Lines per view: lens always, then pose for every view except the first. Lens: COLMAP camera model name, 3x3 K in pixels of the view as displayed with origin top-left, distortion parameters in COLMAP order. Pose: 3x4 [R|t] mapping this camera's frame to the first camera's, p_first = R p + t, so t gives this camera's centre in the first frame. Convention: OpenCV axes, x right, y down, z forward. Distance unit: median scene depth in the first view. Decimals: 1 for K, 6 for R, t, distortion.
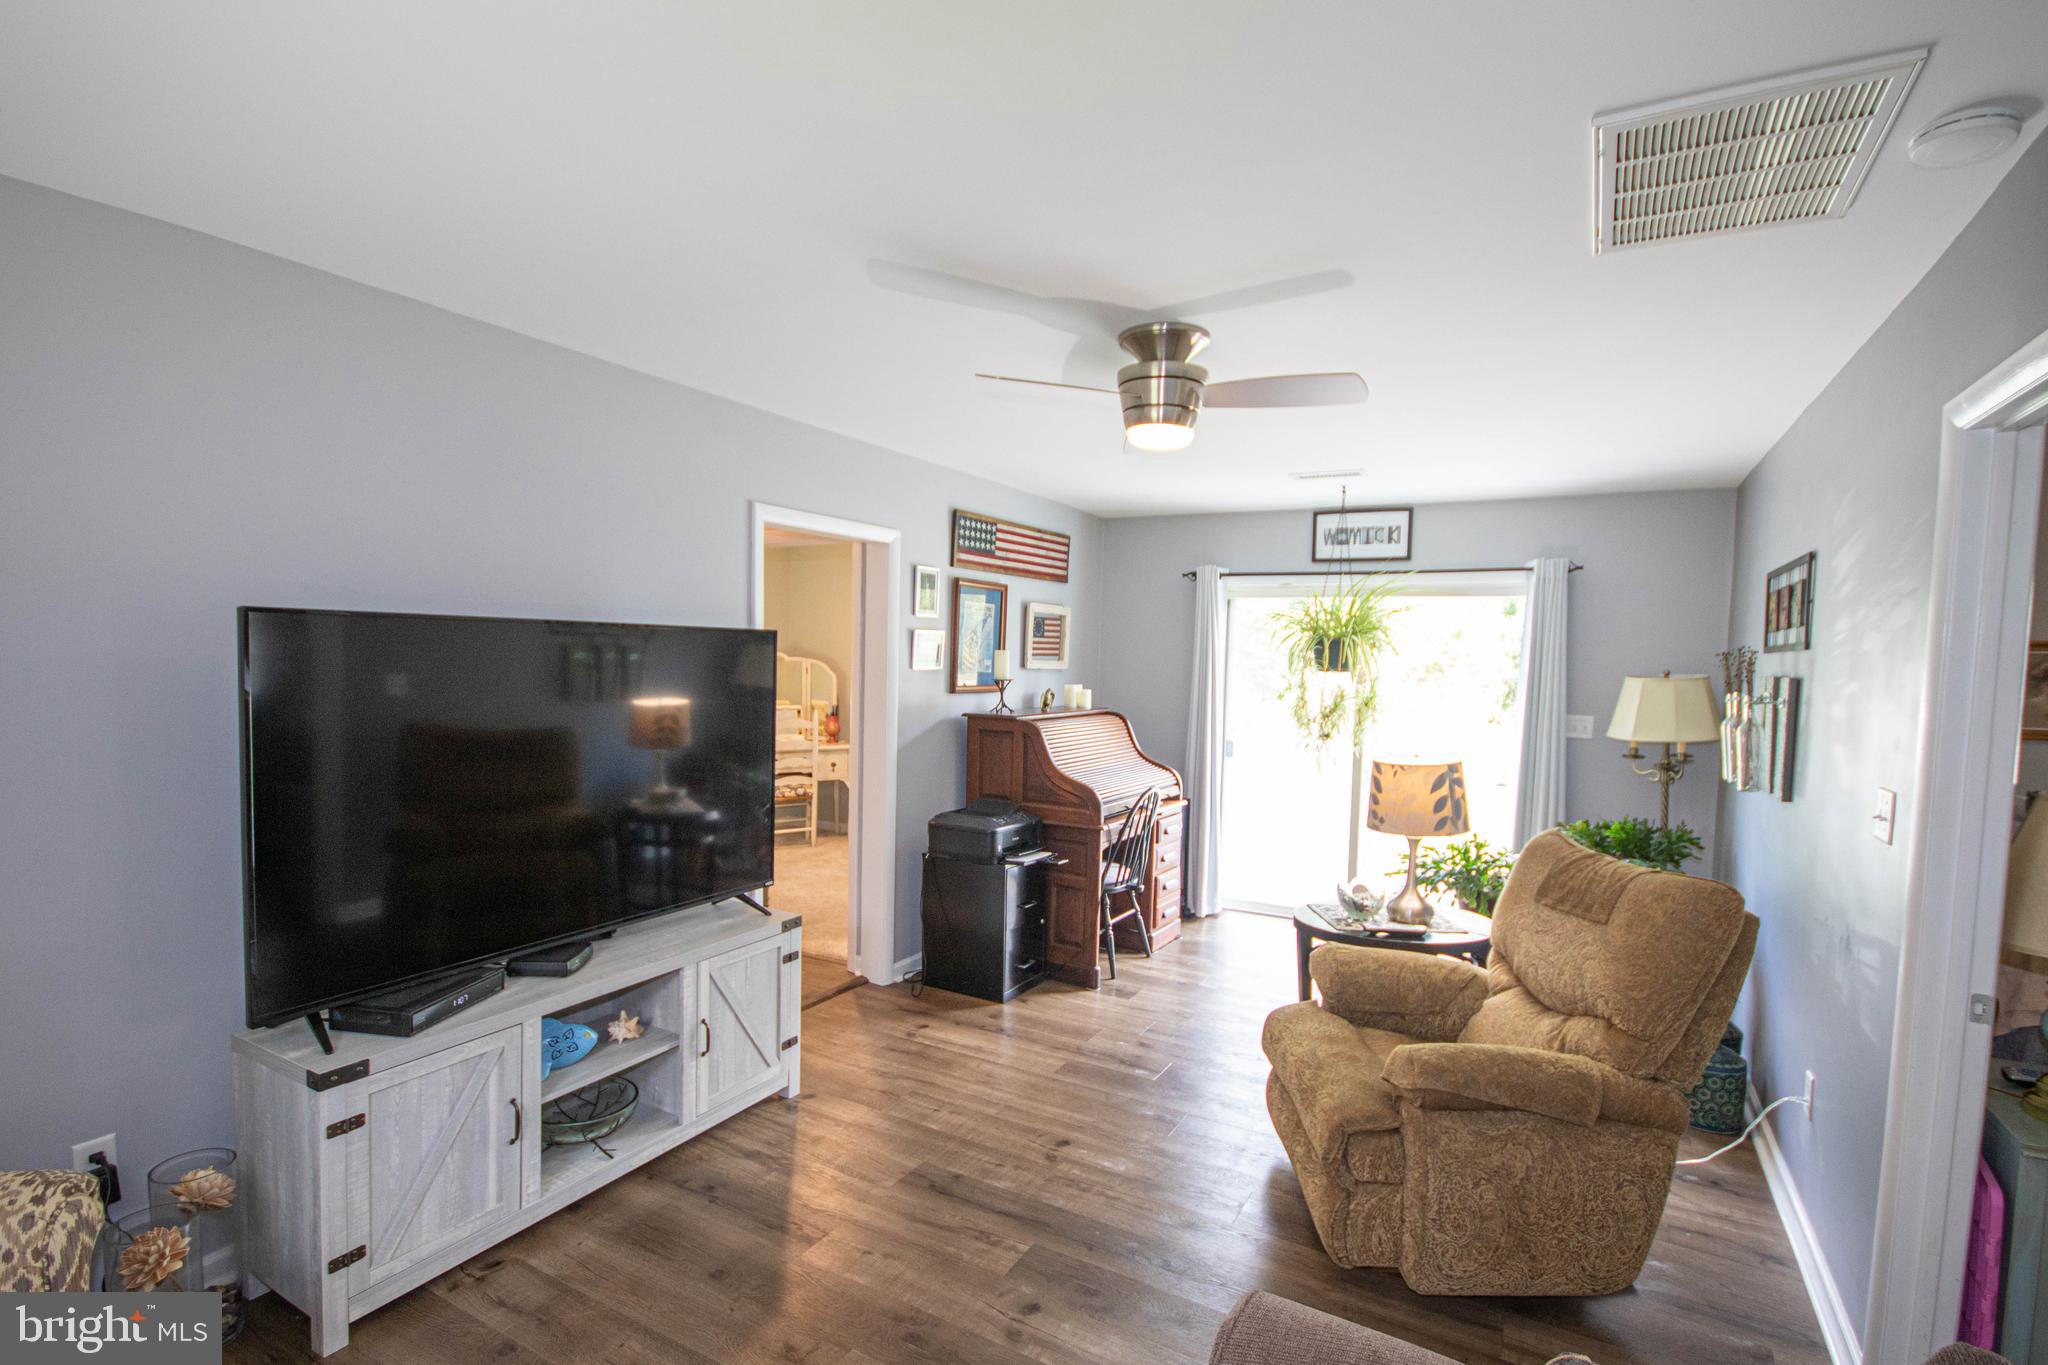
lens RADIAL K [[979.3, 0, 1034.1], [0, 979.3, 674.4], [0, 0, 1]] dist [0.001392, 0.000223]
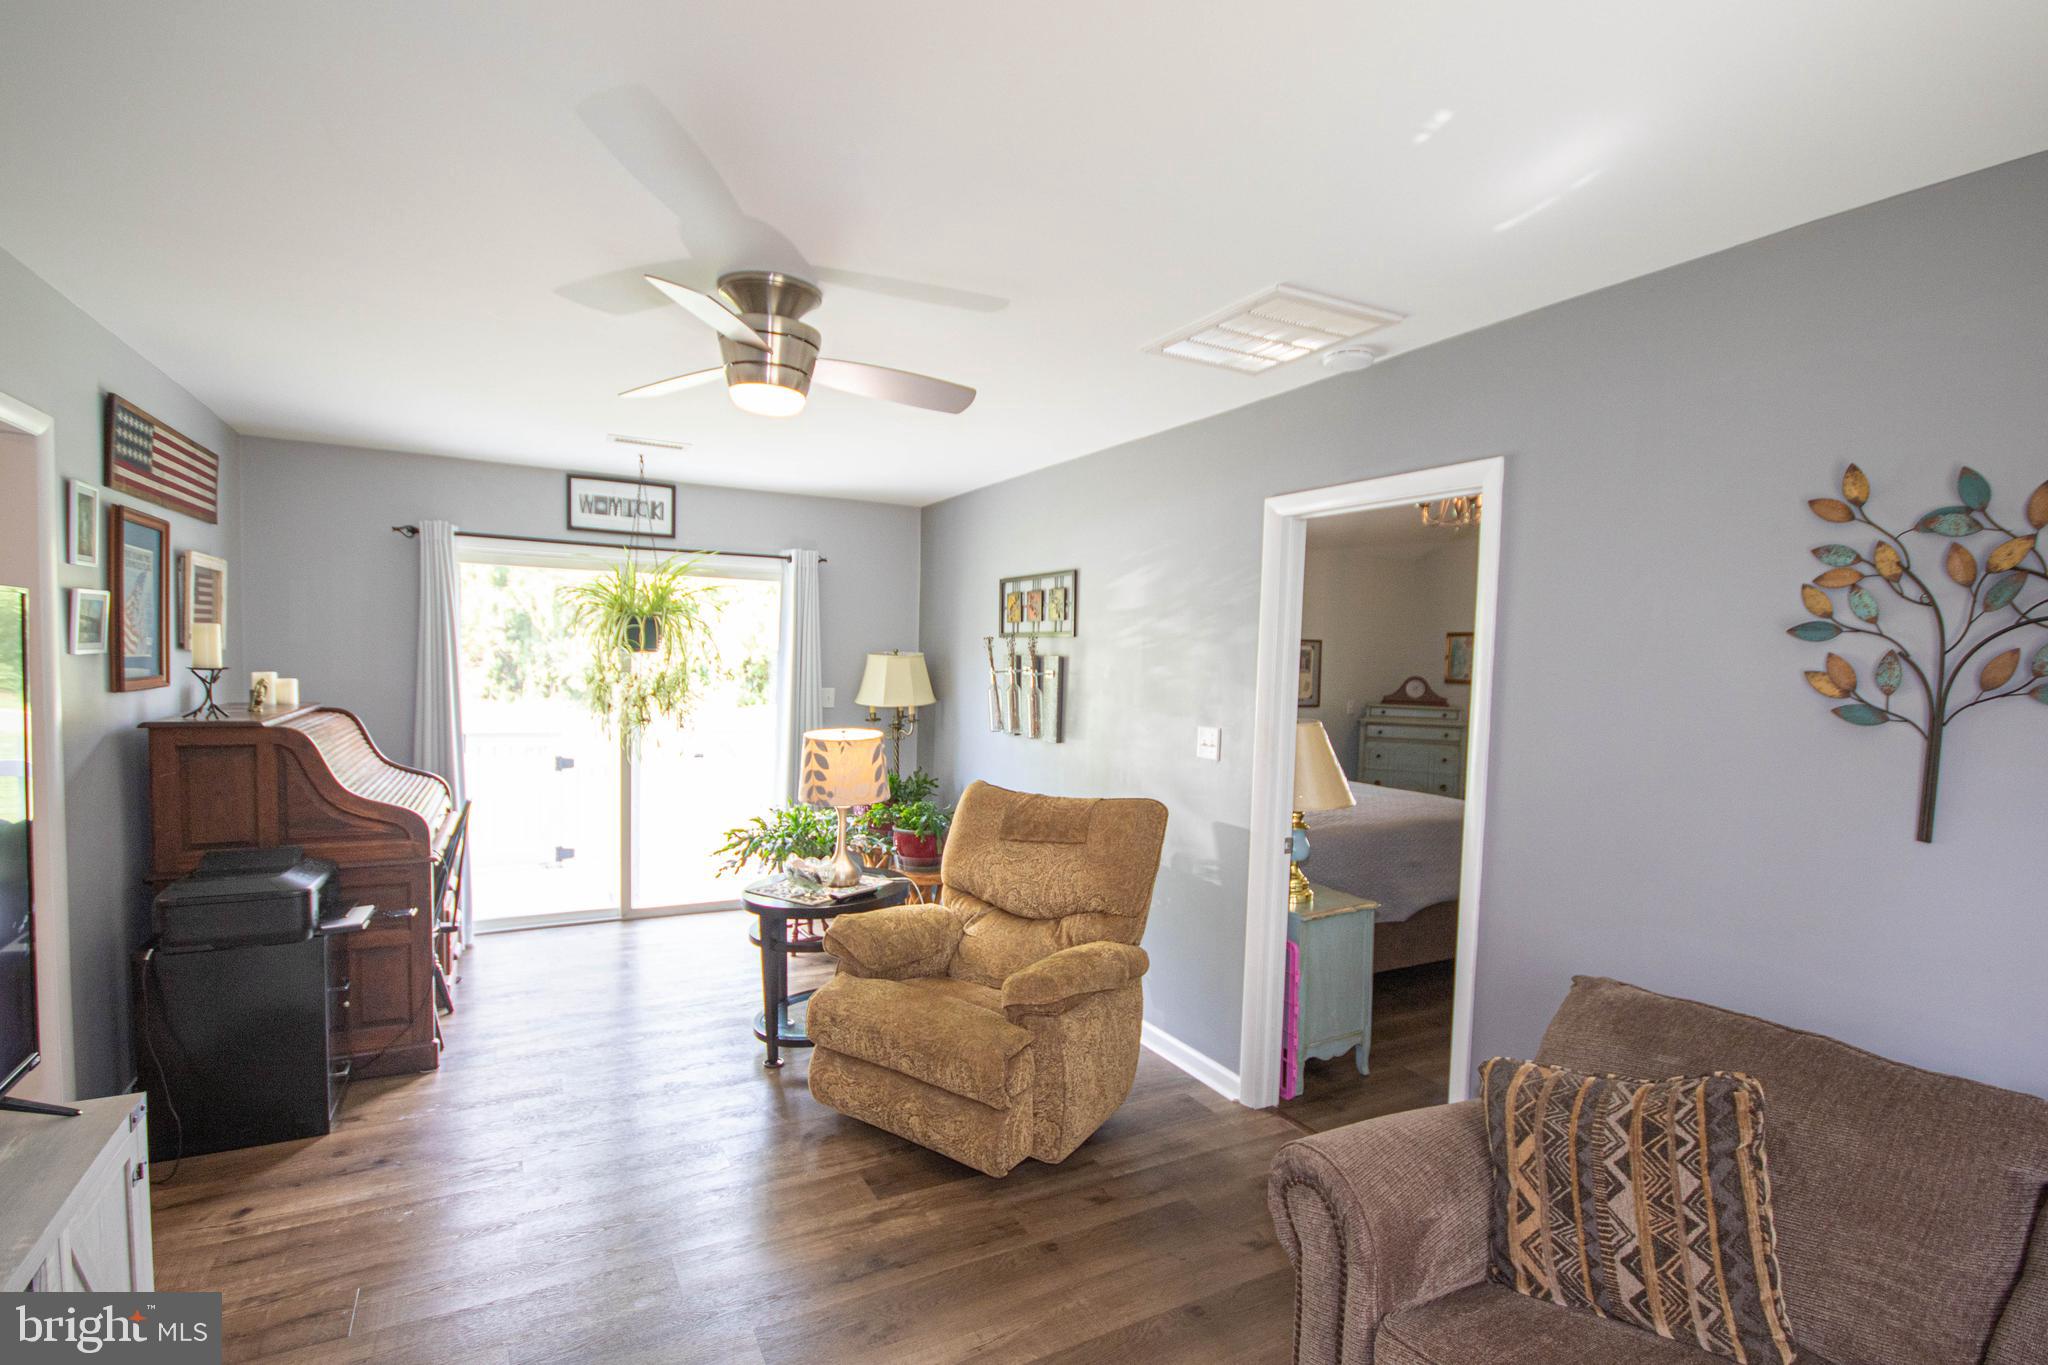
lens RADIAL K [[979.3, 0, 1034.1], [0, 979.3, 674.4], [0, 0, 1]] dist [0.001392, 0.000223]
pose [[0.528986, -0.028099, 0.848165, -0.308173], [0.002931, 0.999506, 0.031284, -0.009836], [-0.848625, -0.014063, 0.528808, 0.184472]]
